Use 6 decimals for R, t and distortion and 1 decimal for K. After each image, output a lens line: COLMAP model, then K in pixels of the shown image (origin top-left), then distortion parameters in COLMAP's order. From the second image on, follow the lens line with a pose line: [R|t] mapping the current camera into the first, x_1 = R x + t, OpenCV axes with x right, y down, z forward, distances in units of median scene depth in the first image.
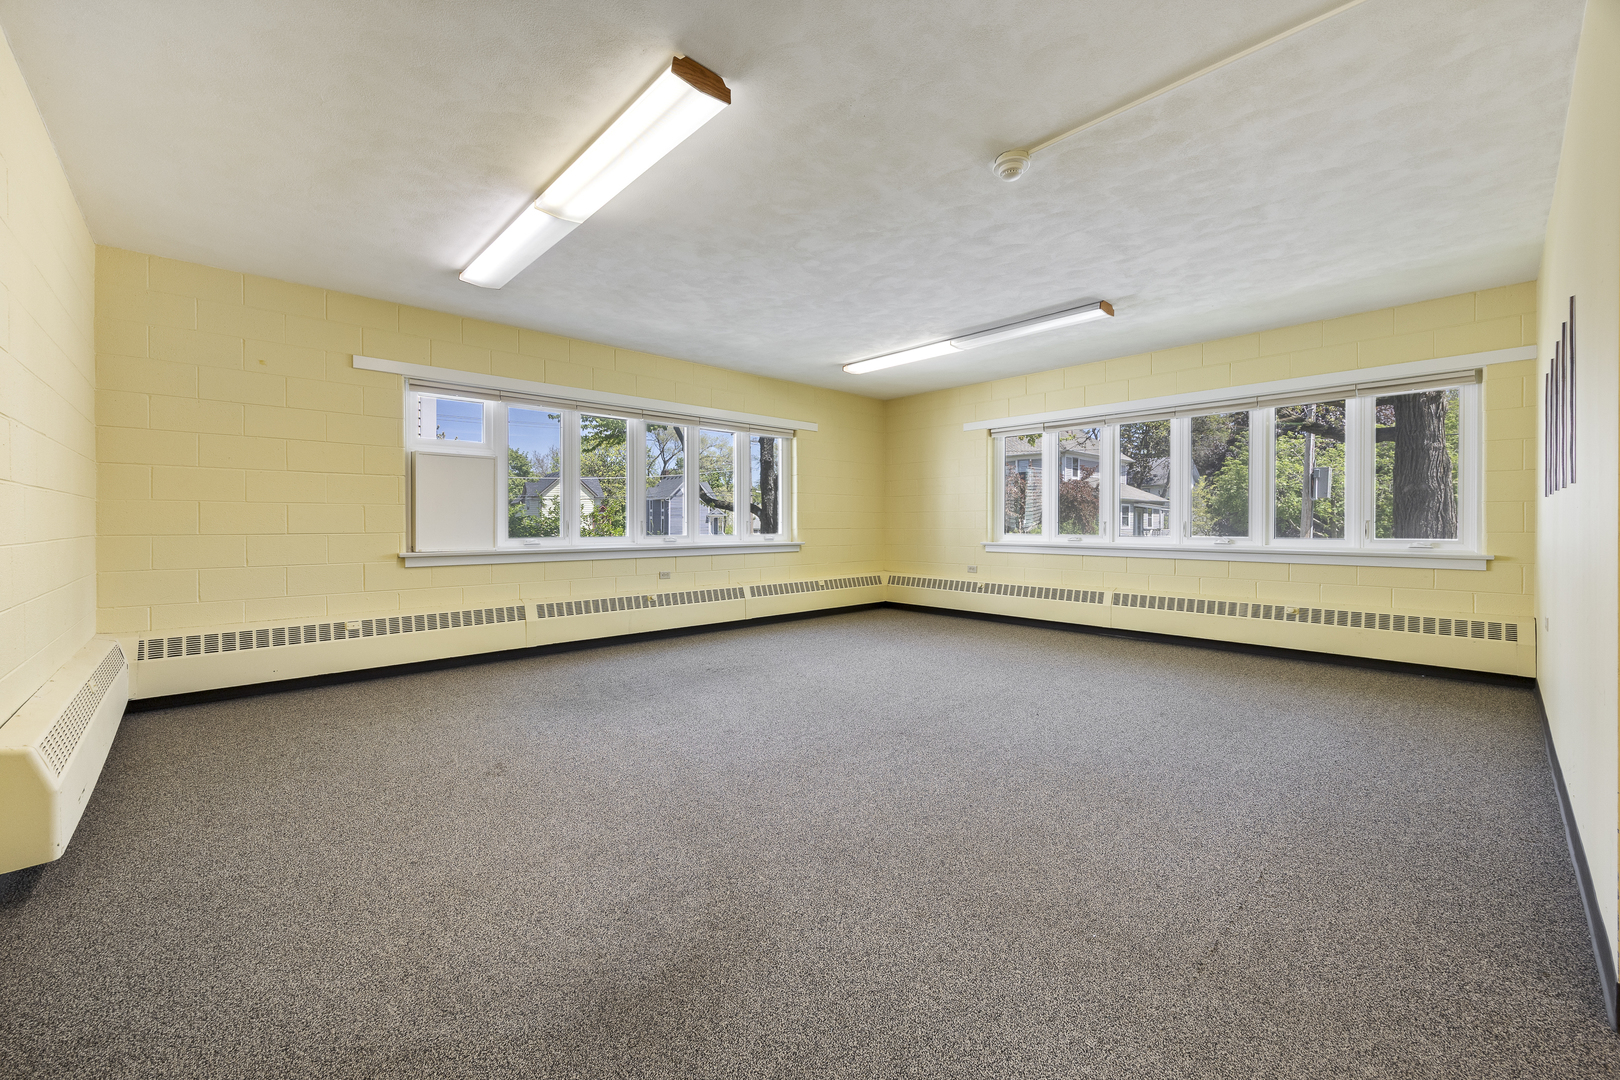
lens RADIAL K [[641.9, 0, 807.8], [0, 641.9, 524.2], [0, 0, 1]] dist [0.001020, -0.000176]
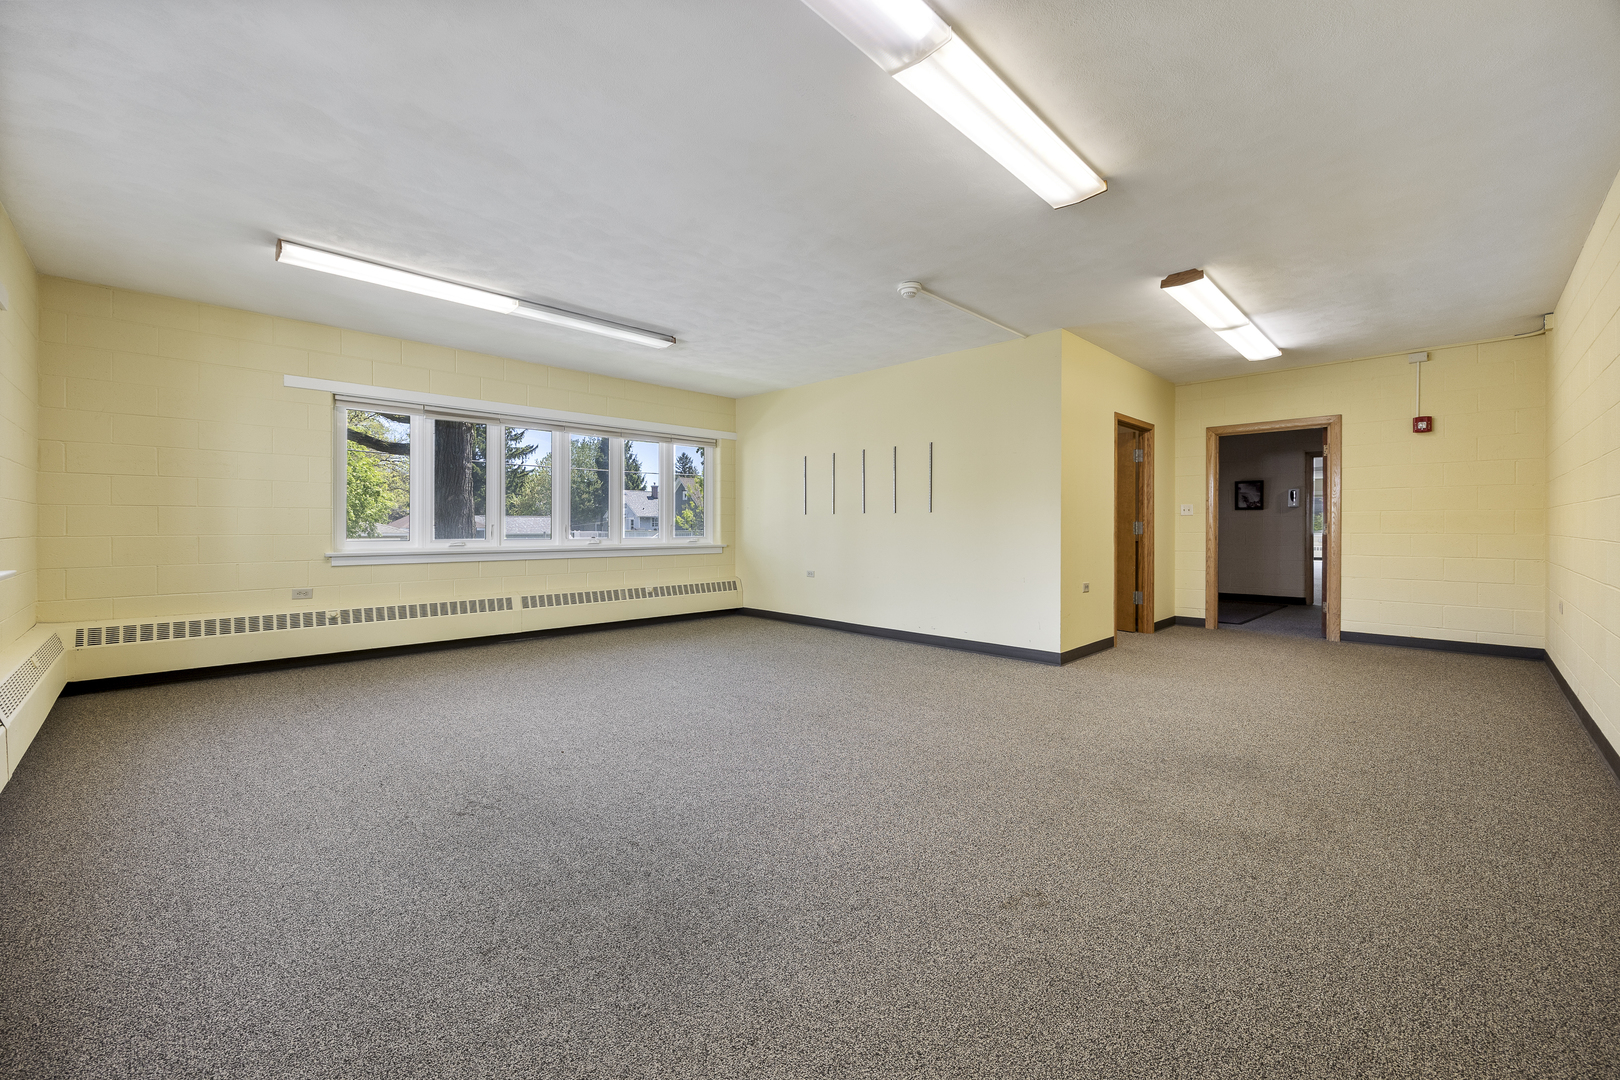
lens RADIAL K [[641.9, 0, 819.0], [0, 641.9, 519.7], [0, 0, 1]] dist [0.001020, -0.000176]
pose [[-0.045514, 0.010730, 0.998906, -0.586731], [0.000909, 0.999942, -0.010700, -0.000634], [-0.998963, 0.000421, -0.045521, 0.640732]]
